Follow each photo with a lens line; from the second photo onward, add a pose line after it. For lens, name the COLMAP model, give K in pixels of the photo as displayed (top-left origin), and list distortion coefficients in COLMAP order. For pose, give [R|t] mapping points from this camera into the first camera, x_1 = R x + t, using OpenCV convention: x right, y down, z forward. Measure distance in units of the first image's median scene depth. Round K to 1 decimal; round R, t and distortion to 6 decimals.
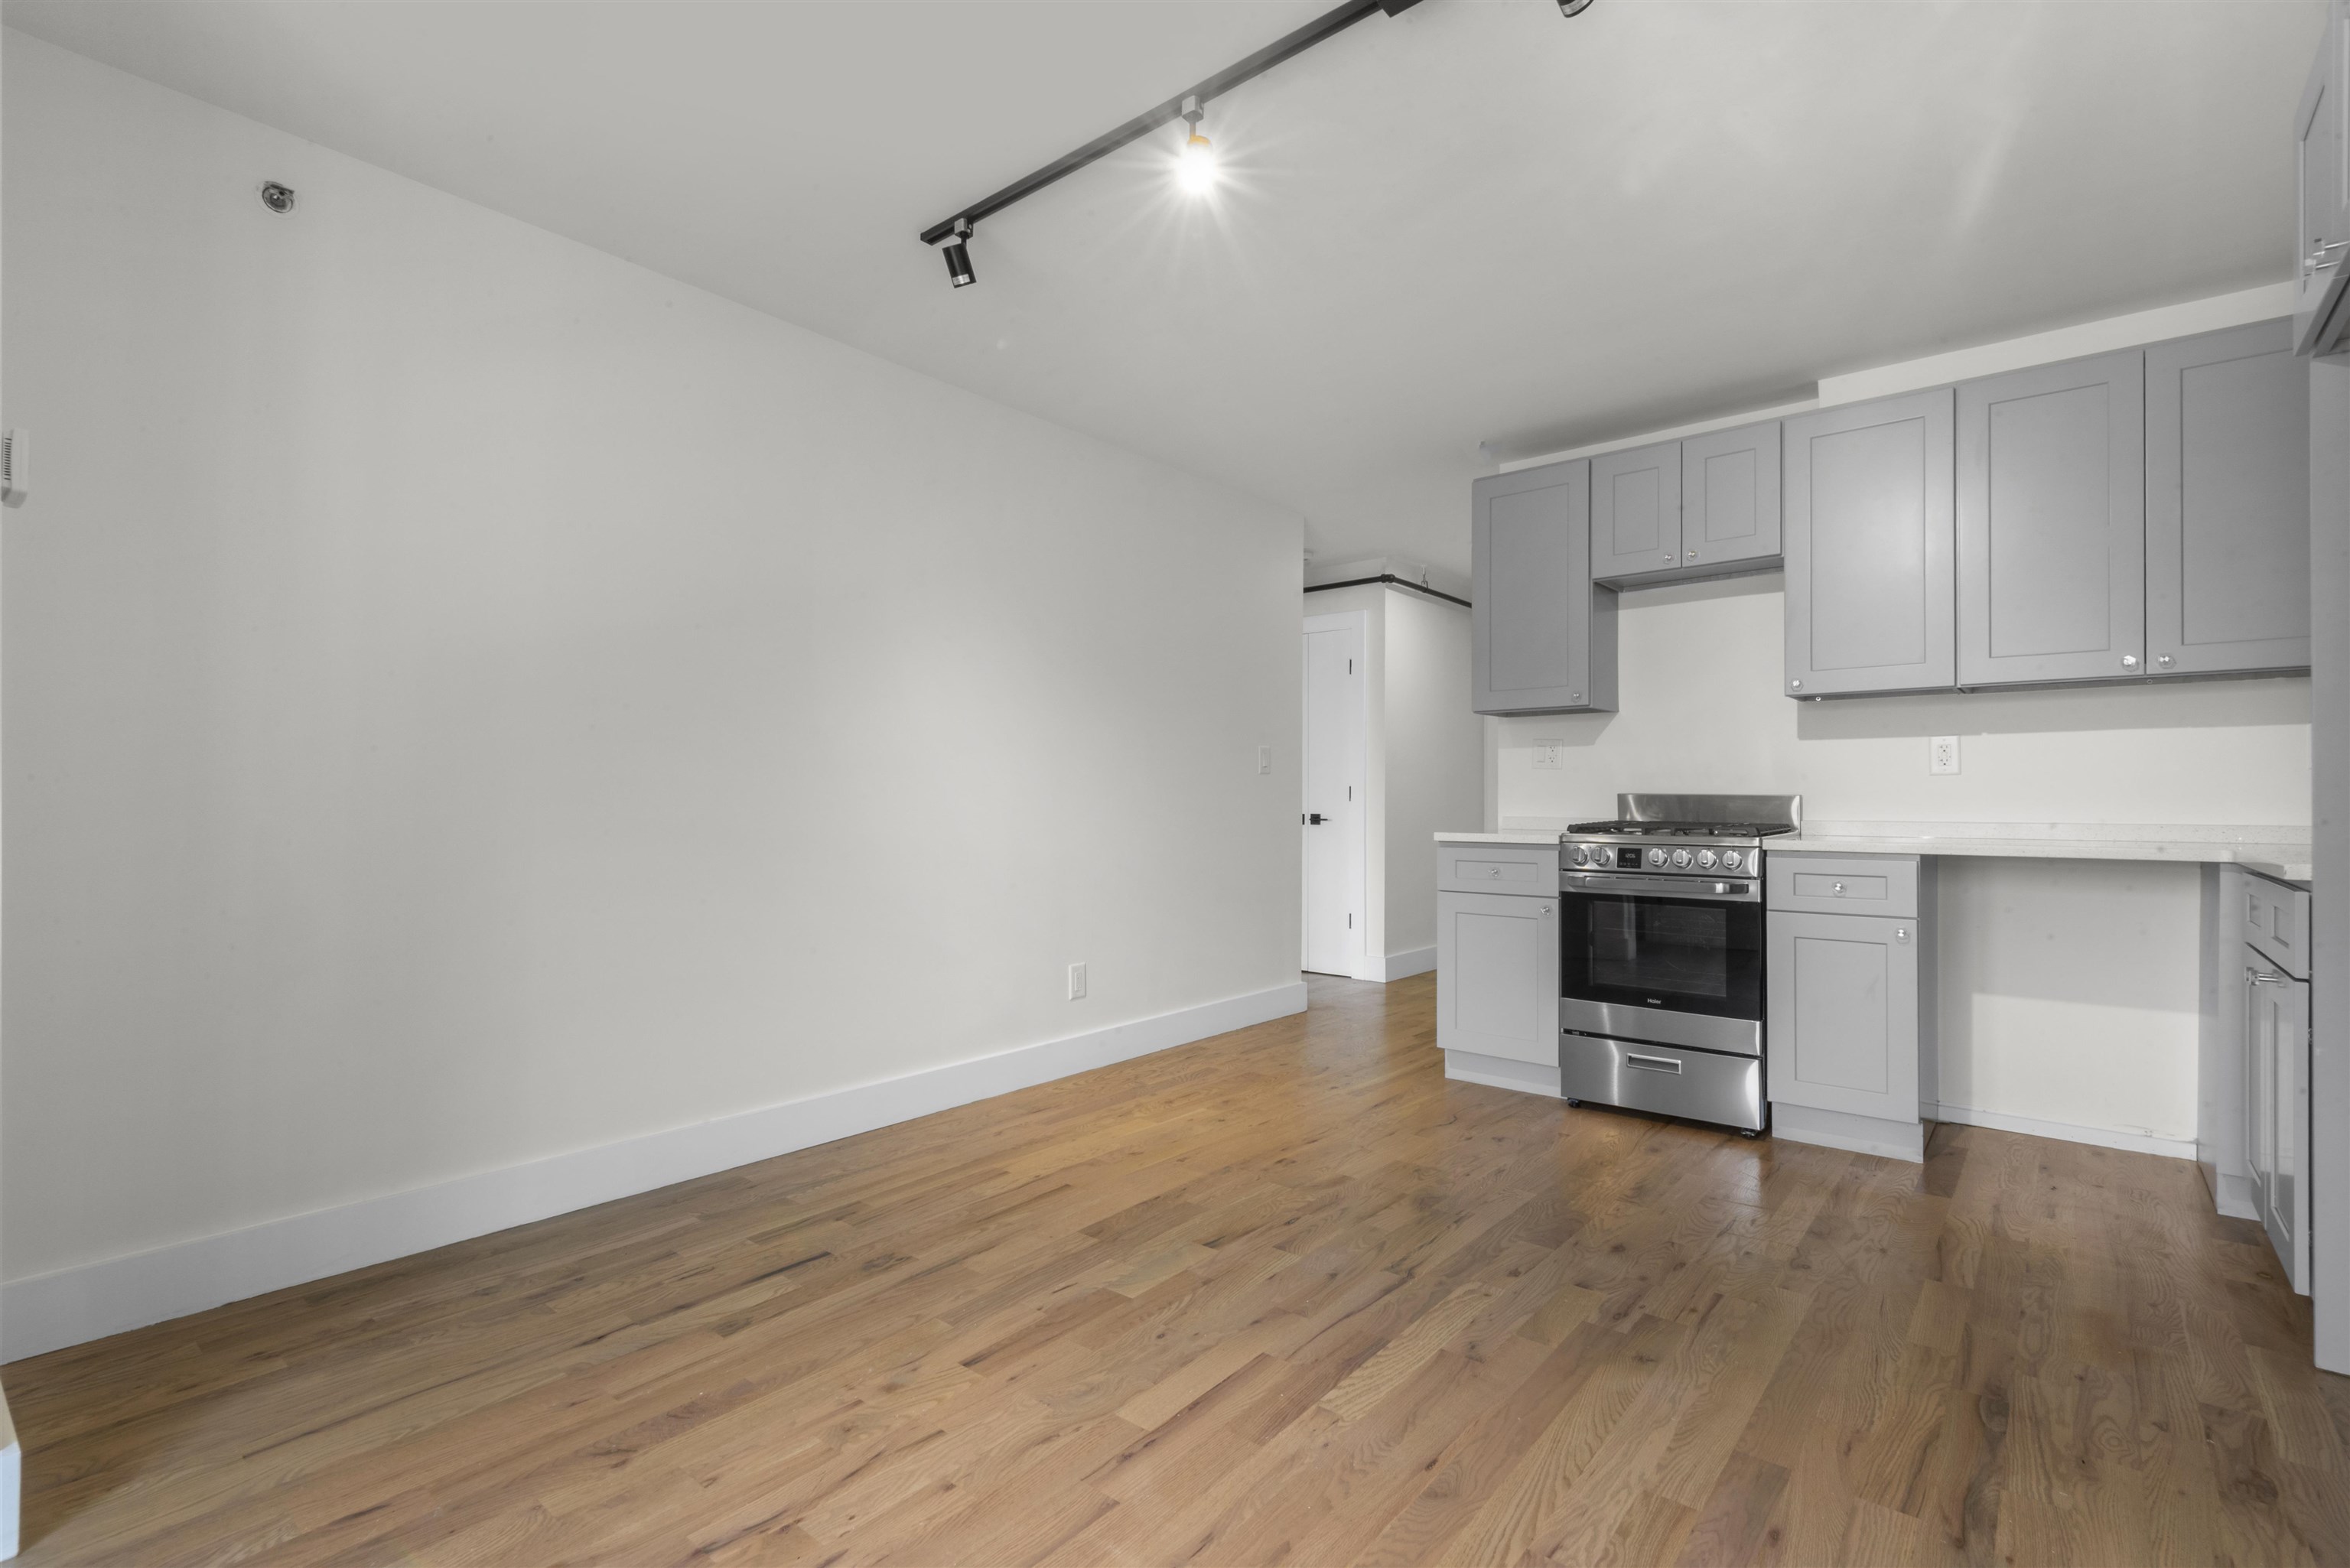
lens RADIAL K [[1078.1, 0, 1182.5], [0, 1078.1, 794.7], [0, 0, 1]] dist [-0.001840, -0.000253]
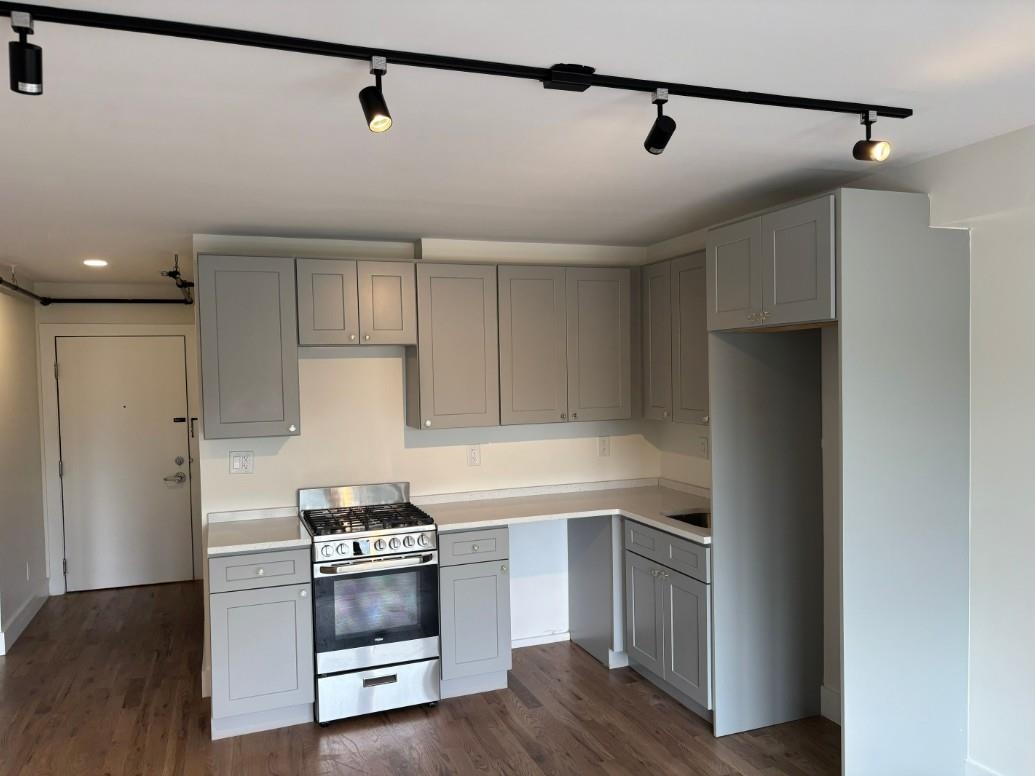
lens RADIAL K [[791.2, 0, 517.0], [0, 791.2, 391.6], [0, 0, 1]] dist [0.029917, -0.005197]
pose [[0.501162, -0.037393, 0.864545, -0.451086], [0.018536, 0.999301, 0.032476, -0.204029], [-0.865155, -0.000251, 0.501505, 0.285980]]
